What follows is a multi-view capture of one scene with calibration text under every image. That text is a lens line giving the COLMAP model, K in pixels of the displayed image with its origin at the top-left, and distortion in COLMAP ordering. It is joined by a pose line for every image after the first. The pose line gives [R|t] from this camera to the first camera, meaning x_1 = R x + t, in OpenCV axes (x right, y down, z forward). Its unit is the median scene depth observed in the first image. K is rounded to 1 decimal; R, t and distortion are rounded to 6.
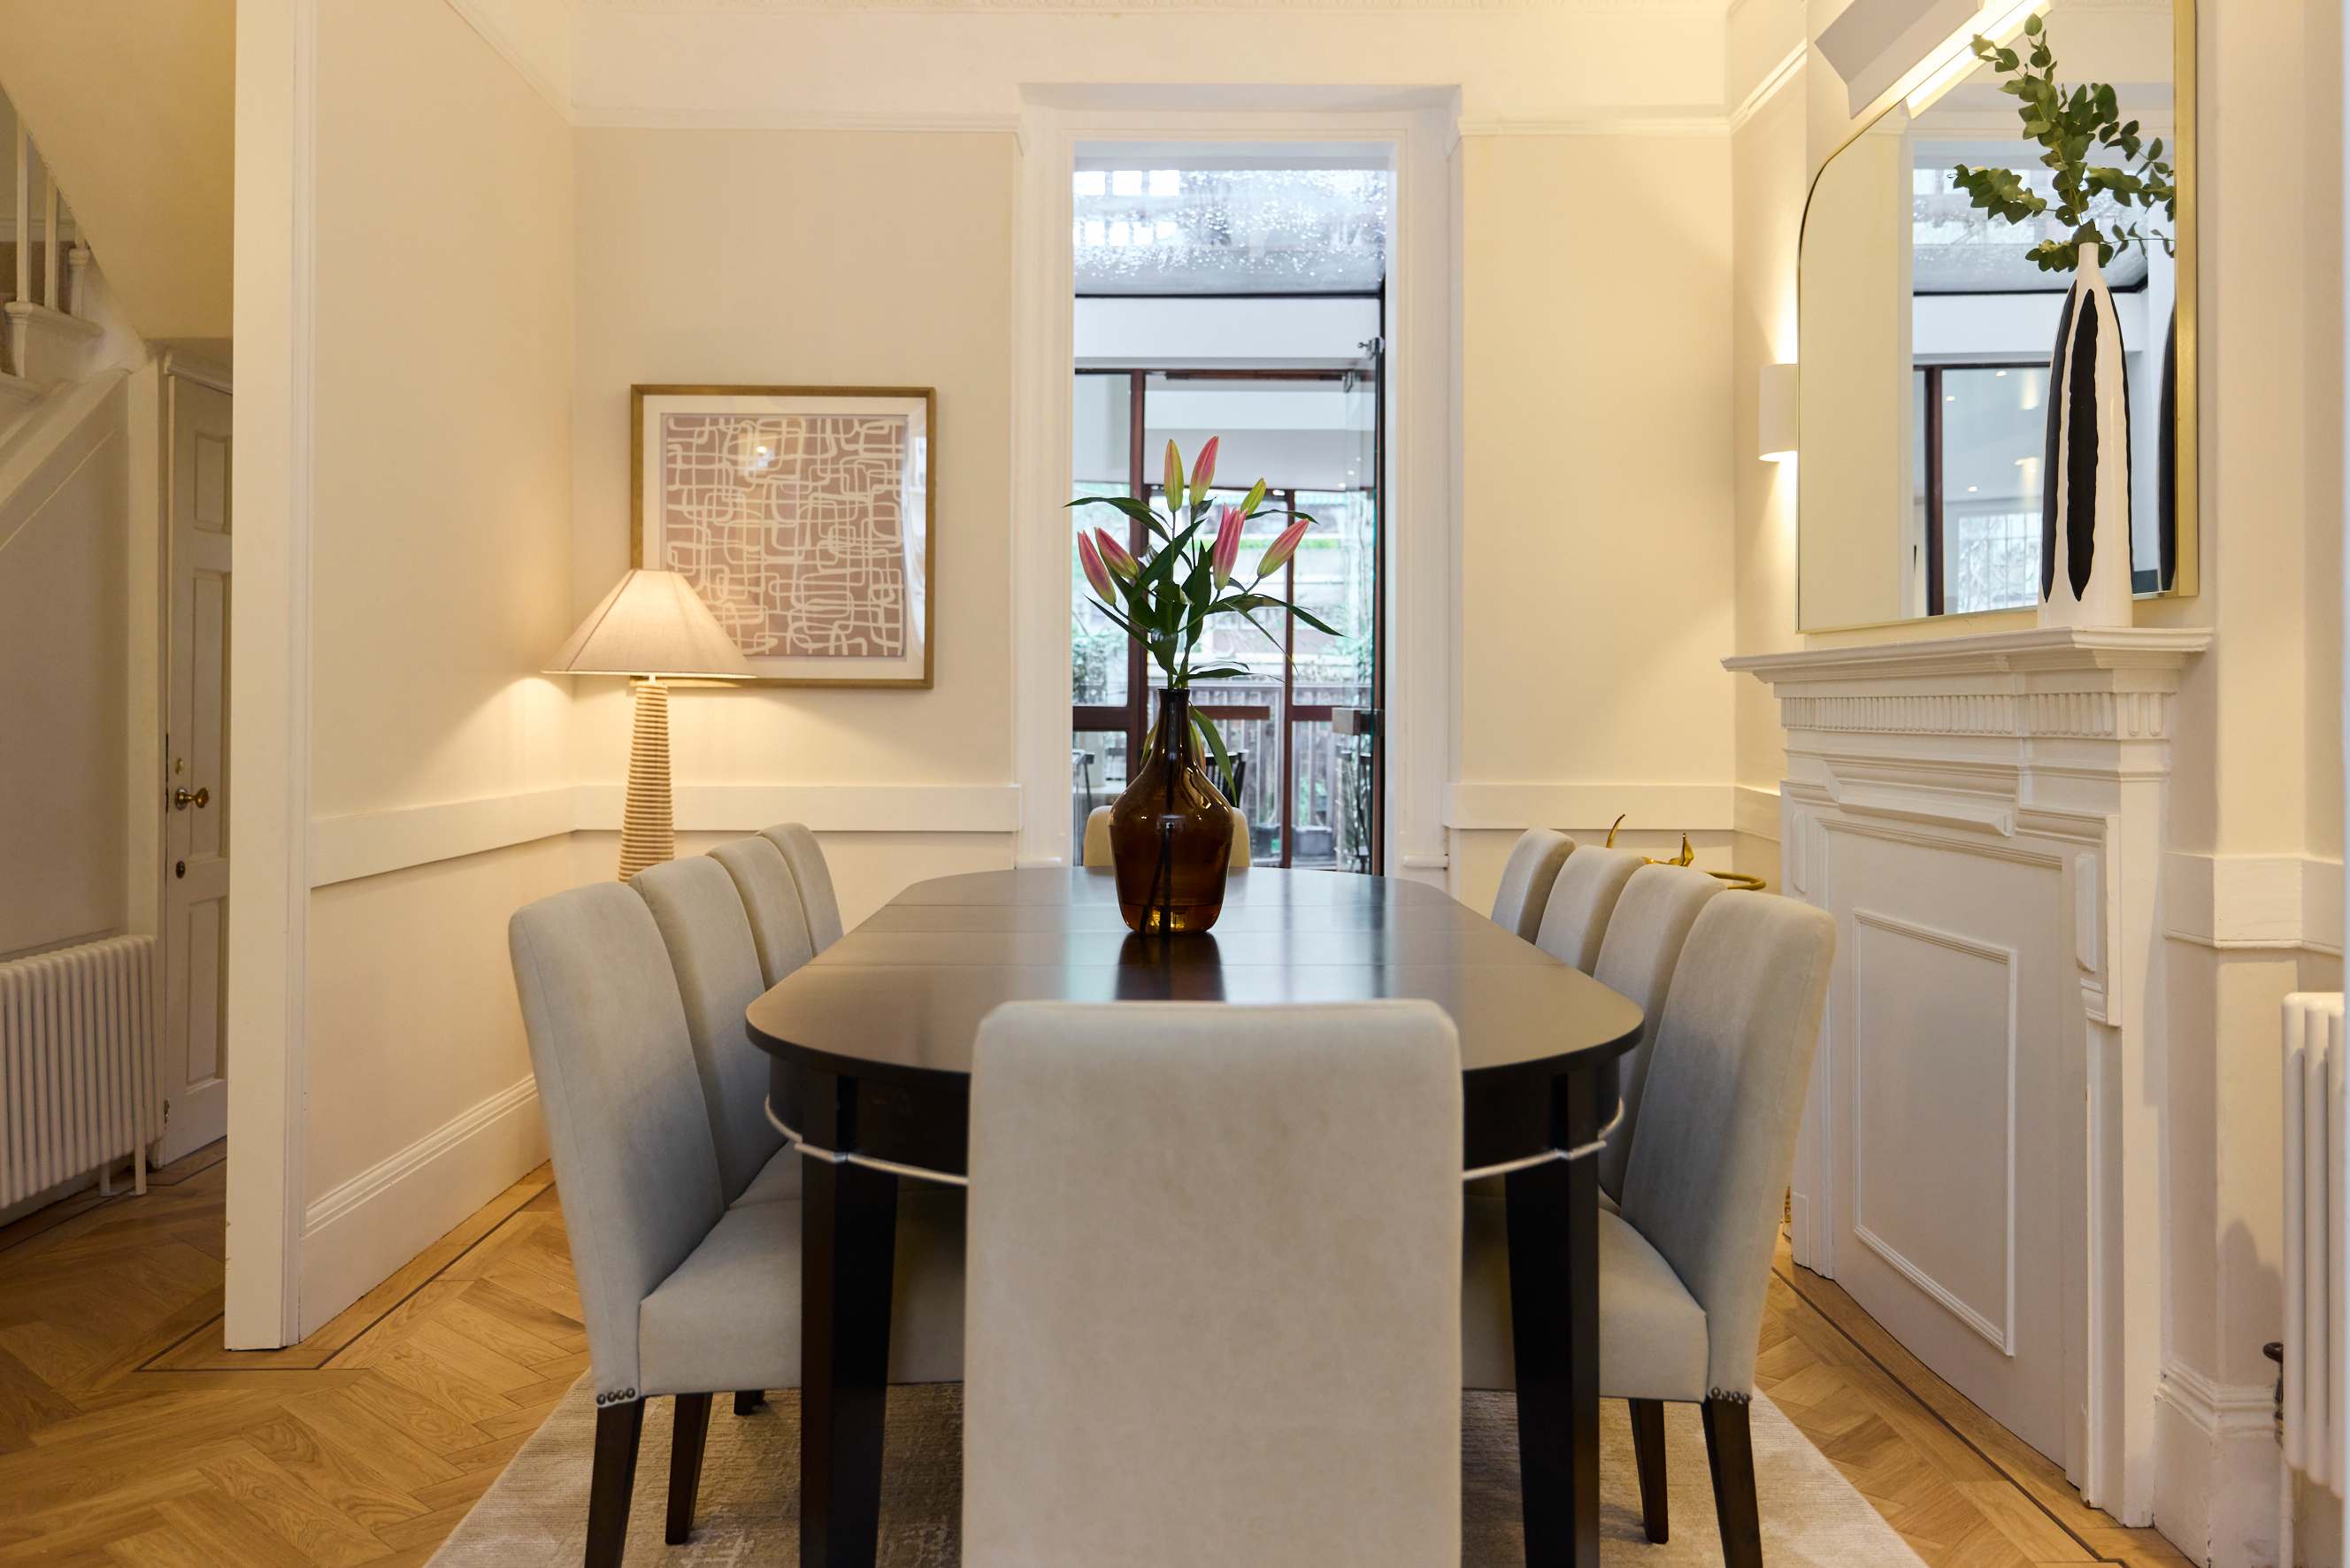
lens RADIAL K [[1815.0, 0, 1178.5], [0, 1815.0, 694.8], [0, 0, 1]] dist [0.007807, 0.001124]
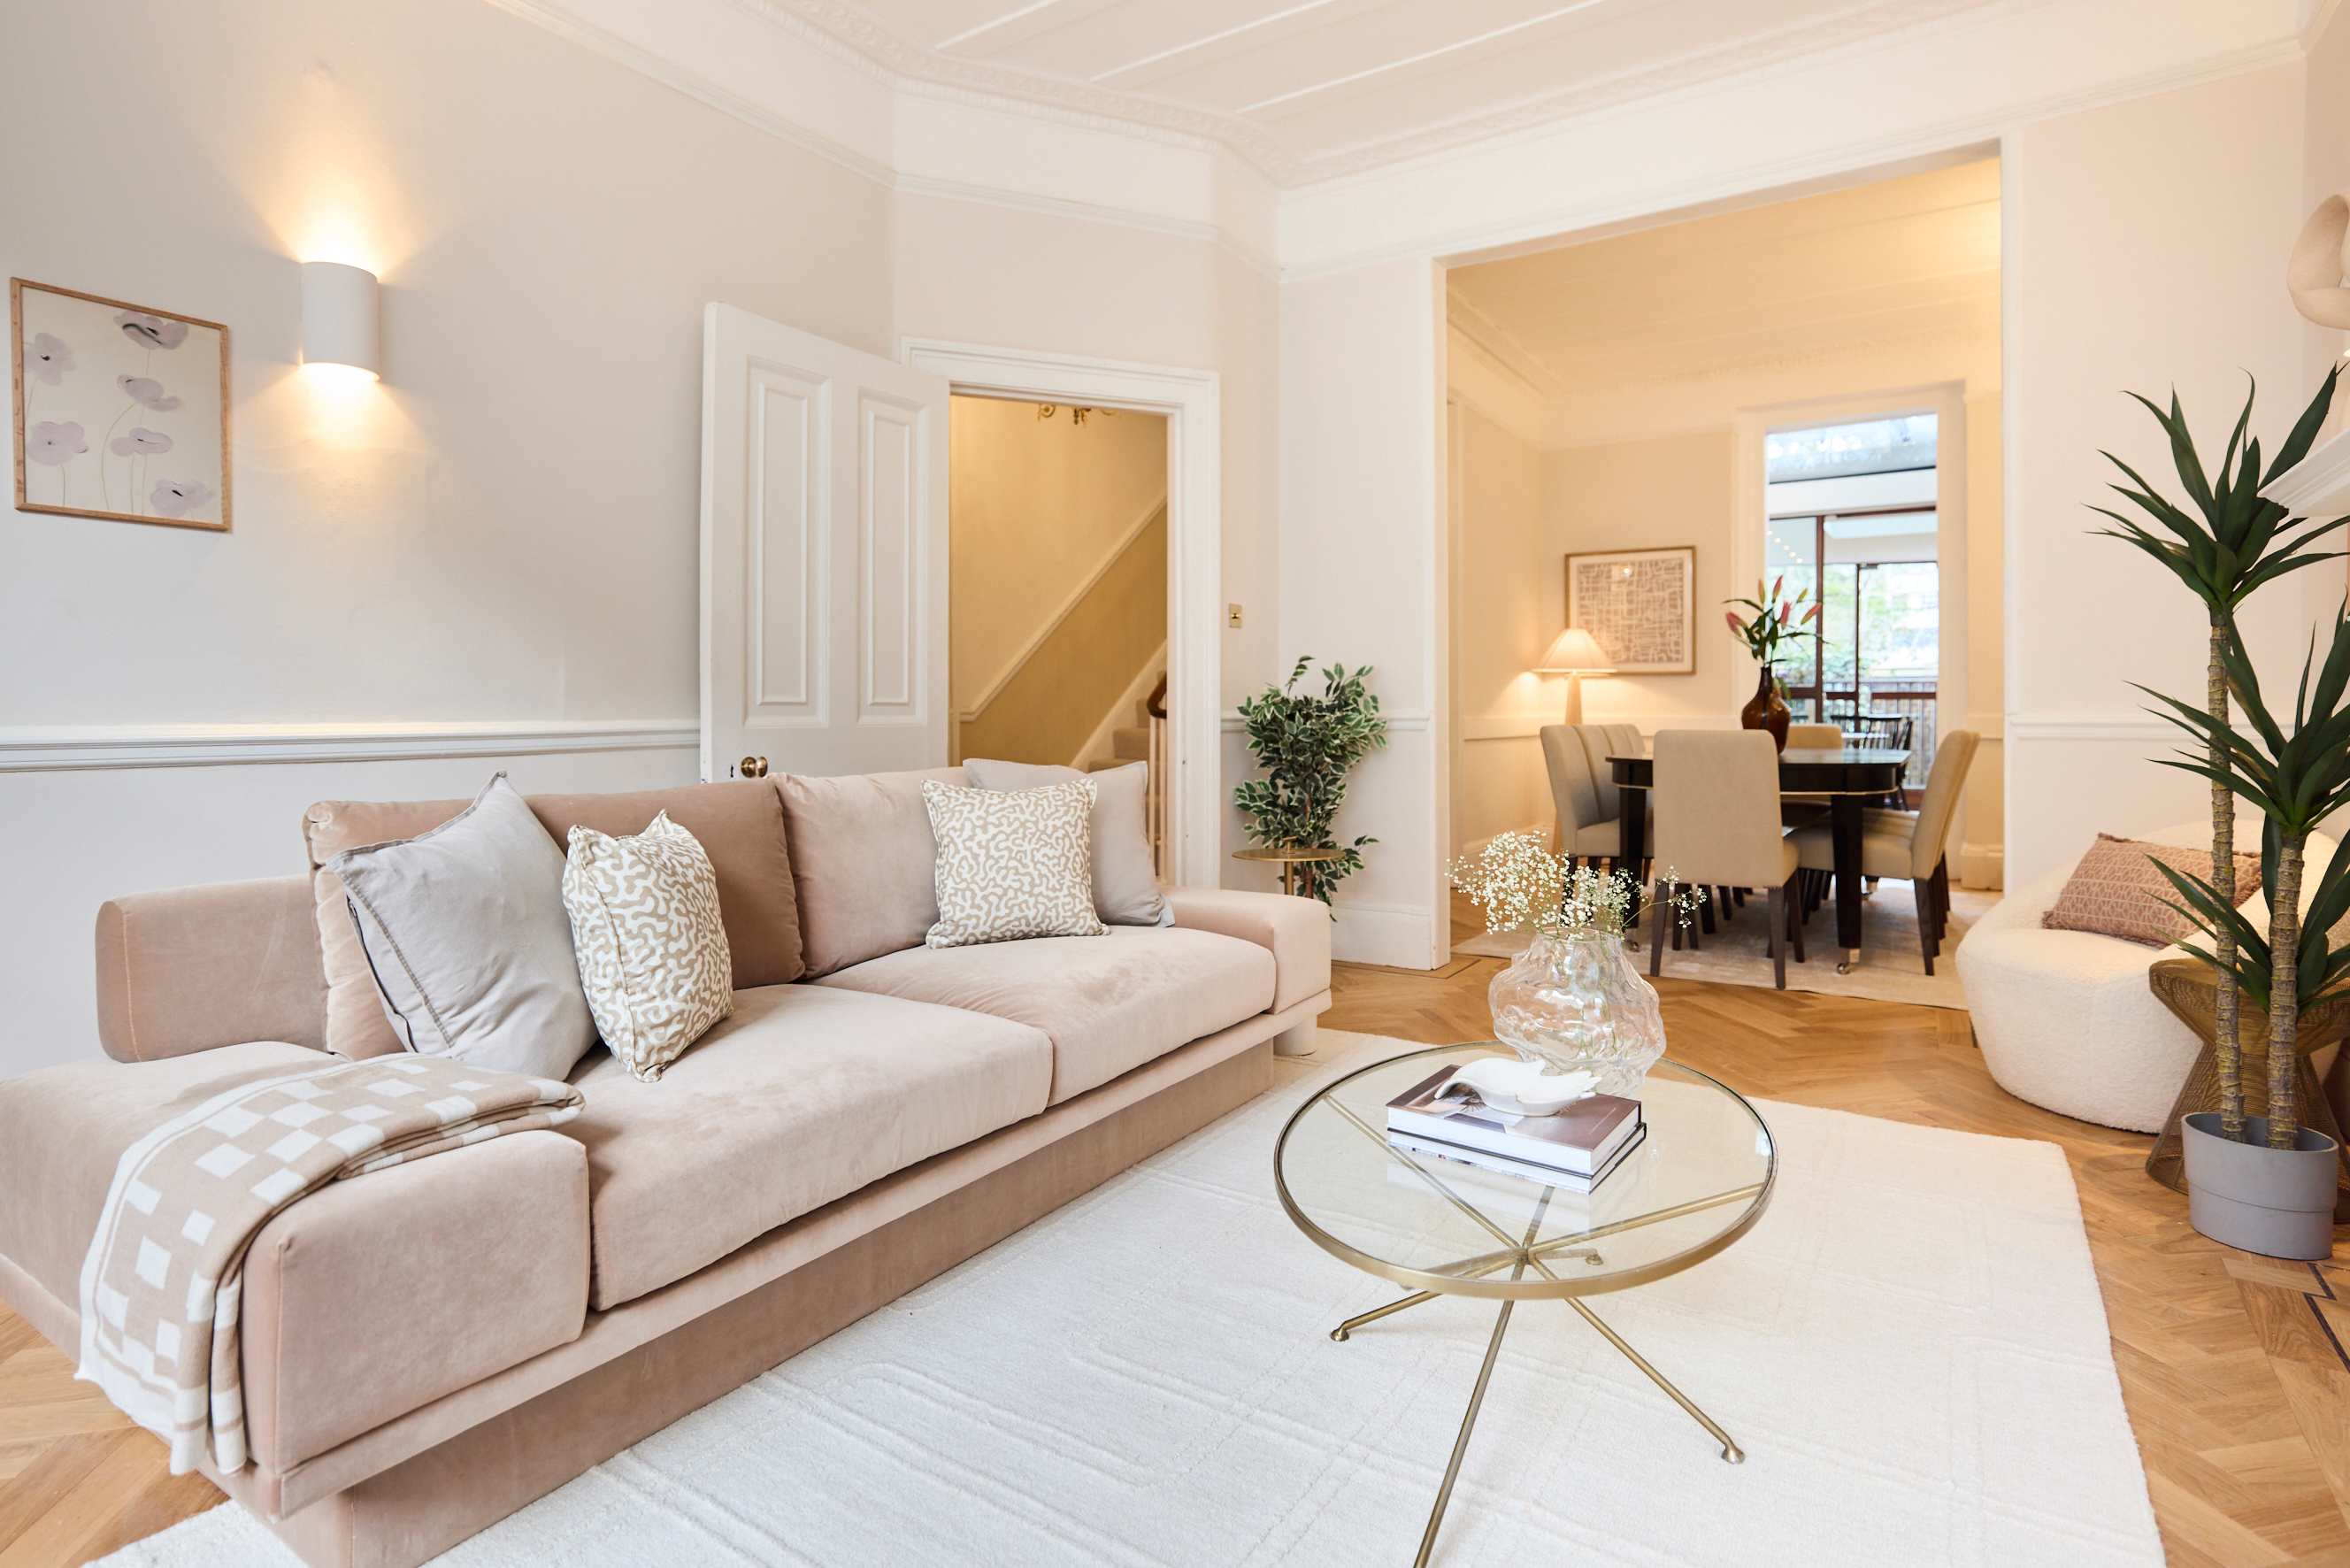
lens RADIAL K [[1212.8, 0, 1182.1], [0, 1212.8, 704.6], [0, 0, 1]] dist [-0.001544, 0.000101]
pose [[0.831662, -0.007007, -0.555238, 0.180032], [0.007325, 0.999972, -0.001647, 0.032939], [0.555234, -0.002697, 0.831690, -0.659909]]
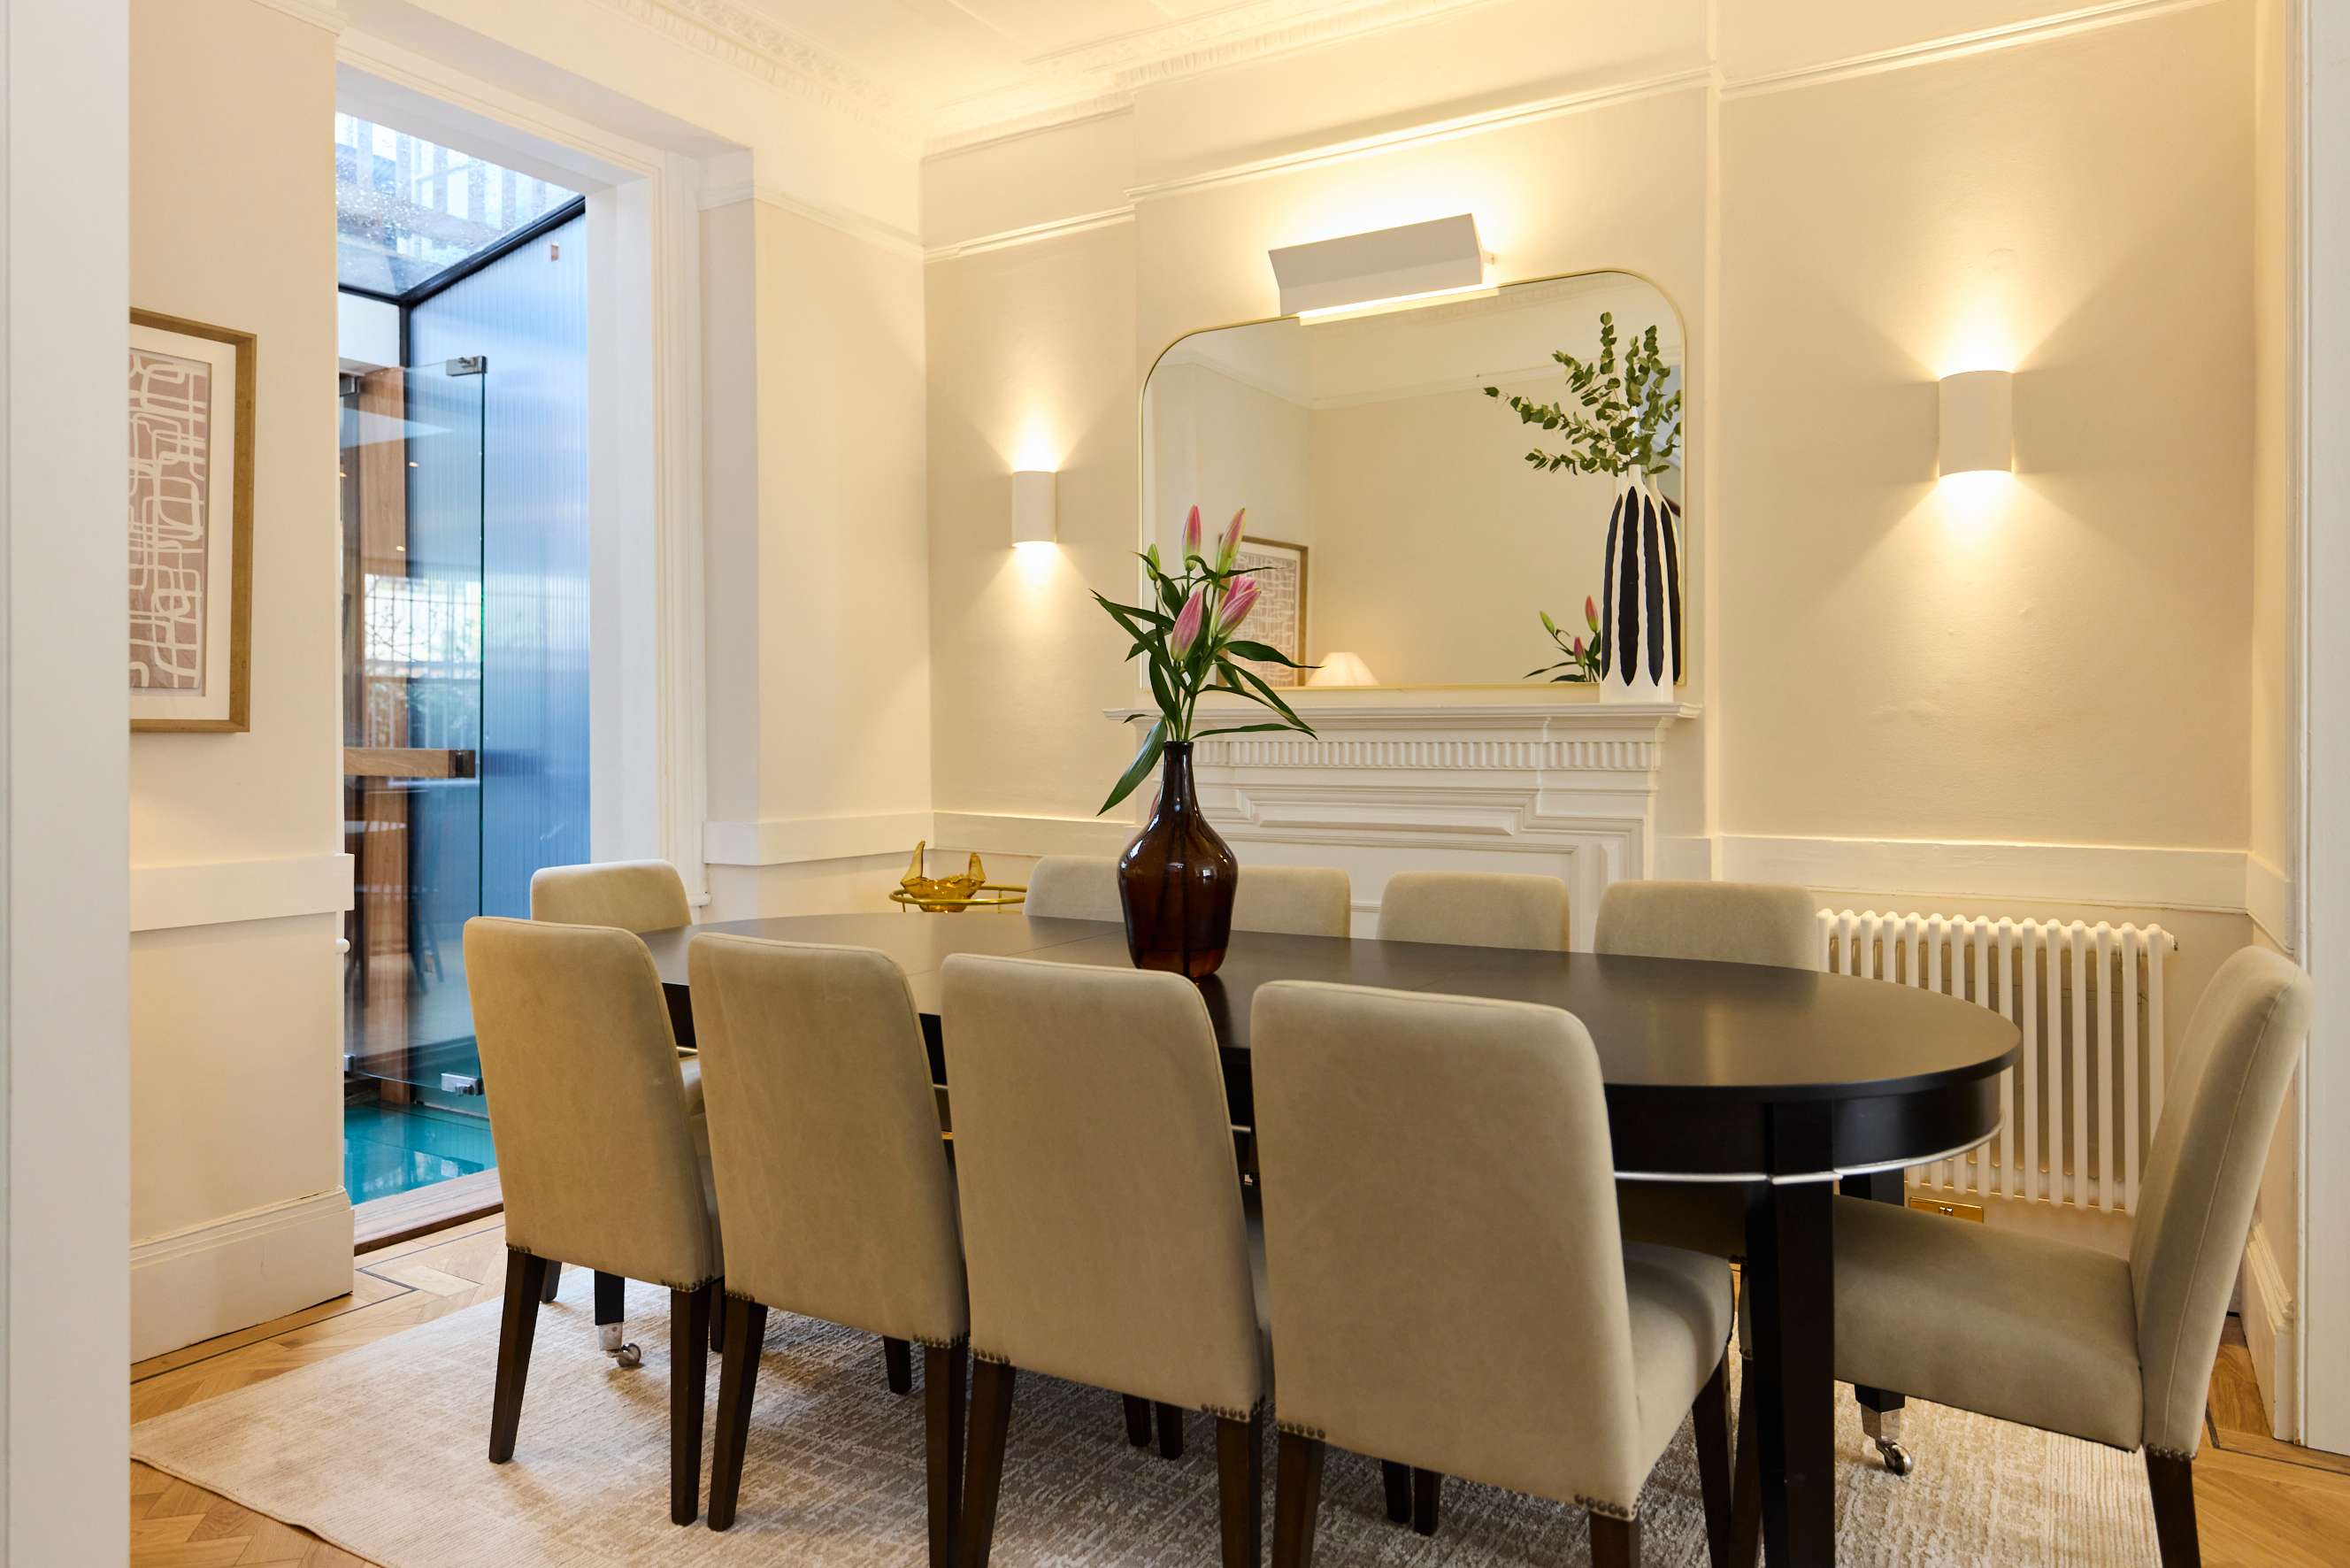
lens RADIAL K [[1558.6, 0, 1174.8], [0, 1558.6, 725.7], [0, 0, 1]] dist [-0.001203, -0.000020]
pose [[0.523137, 0.000503, 0.852248, -0.484997], [-0.004383, 0.999988, 0.002100, -0.009376], [-0.852237, -0.004834, 0.523133, 0.331043]]
